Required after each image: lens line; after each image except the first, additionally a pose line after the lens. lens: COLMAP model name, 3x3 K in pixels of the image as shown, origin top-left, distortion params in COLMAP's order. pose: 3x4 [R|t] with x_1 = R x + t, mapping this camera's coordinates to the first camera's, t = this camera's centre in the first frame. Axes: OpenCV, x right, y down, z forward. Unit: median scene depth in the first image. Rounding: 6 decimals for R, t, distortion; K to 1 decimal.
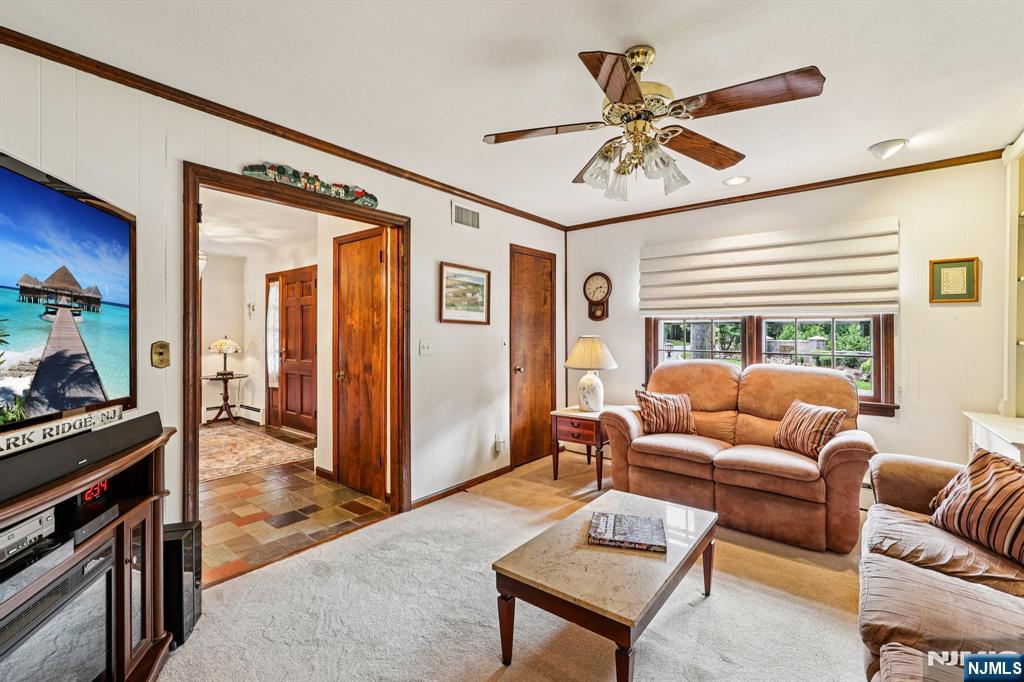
lens RADIAL K [[435.1, 0, 520.6], [0, 435.1, 340.2], [0, 0, 1]] dist [0.002101, 0.000150]
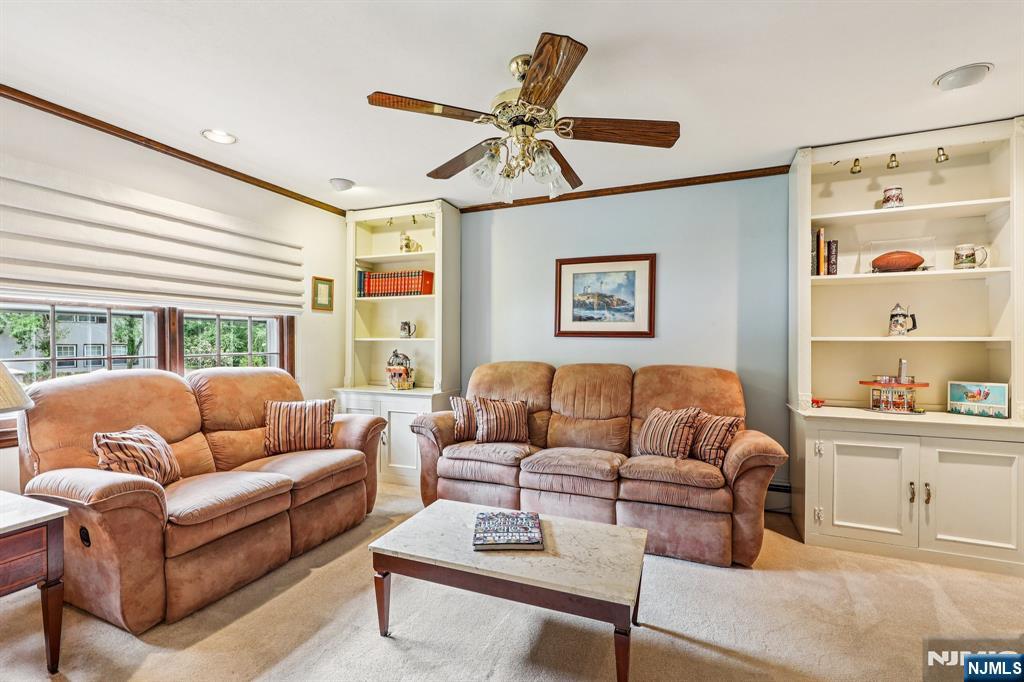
lens RADIAL K [[428.5, 0, 512.0], [0, 428.5, 341.0], [0, 0, 1]] dist [0.001246, -0.000031]
pose [[-0.247164, -0.010647, 0.968915, -0.416880], [0.005623, 0.999907, 0.012422, -0.004366], [-0.968957, 0.008518, -0.247081, 0.729066]]
